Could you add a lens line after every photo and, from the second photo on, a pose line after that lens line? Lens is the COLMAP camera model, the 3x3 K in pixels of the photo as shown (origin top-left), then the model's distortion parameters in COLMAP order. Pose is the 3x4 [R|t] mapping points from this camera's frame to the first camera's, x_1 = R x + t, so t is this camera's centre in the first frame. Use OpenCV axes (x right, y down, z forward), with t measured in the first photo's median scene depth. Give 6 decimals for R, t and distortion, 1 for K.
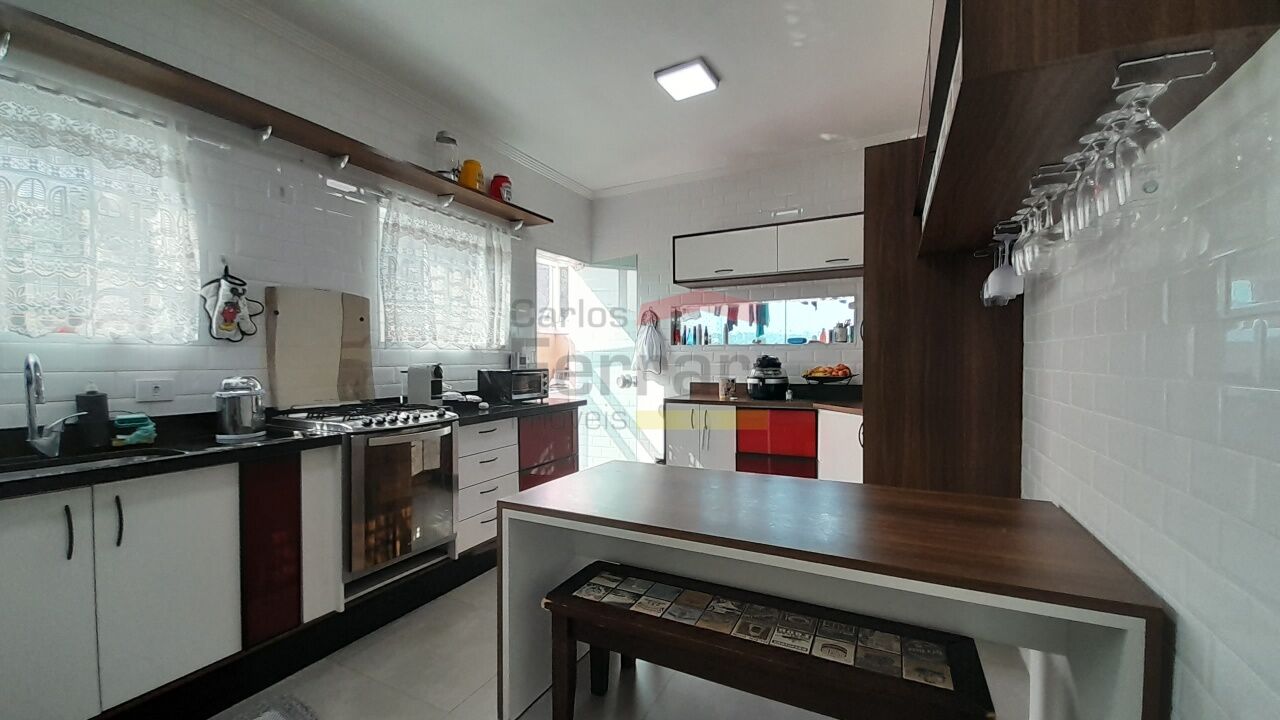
lens RADIAL K [[501.9, 0, 622.3], [0, 501.9, 368.8], [0, 0, 1]] dist [-0.003954, -0.005300]
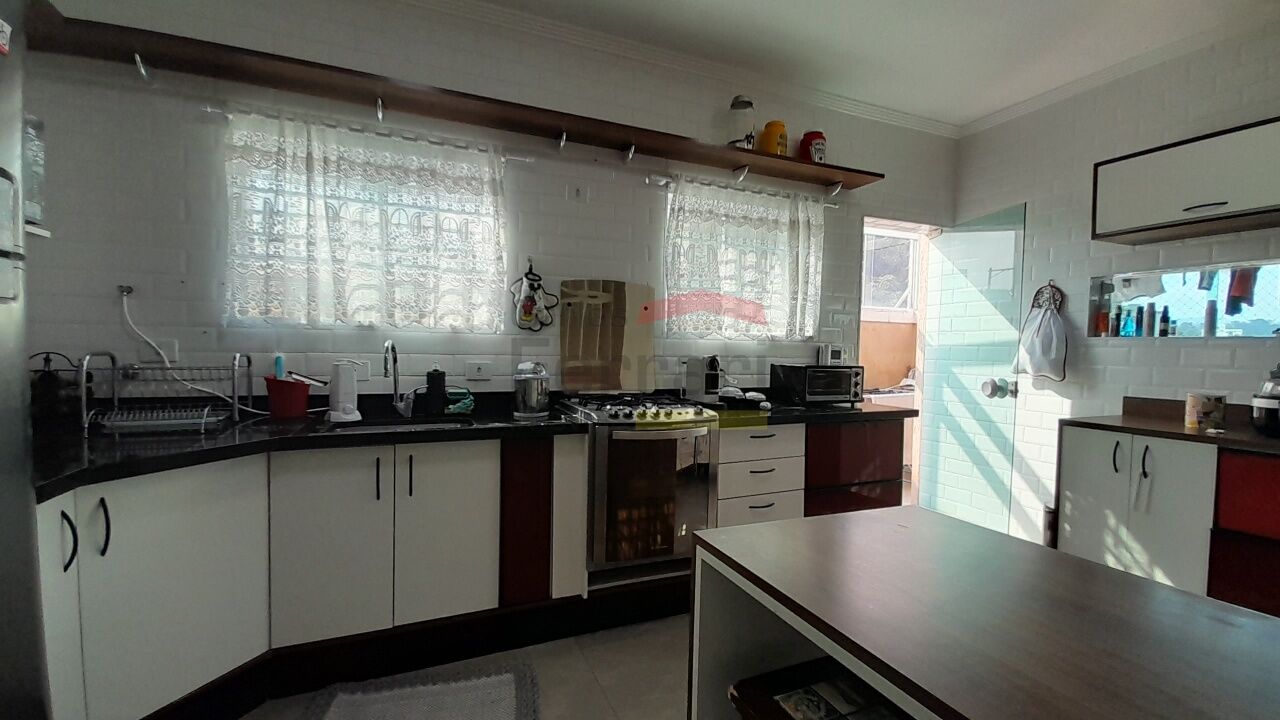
lens RADIAL K [[501.9, 0, 626.3], [0, 501.9, 370.9], [0, 0, 1]] dist [-0.003954, -0.005300]
pose [[0.762283, 0.046115, -0.645599, 0.096855], [-0.033657, 0.998933, 0.031614, -0.005690], [0.646368, -0.002369, 0.763022, 0.202511]]
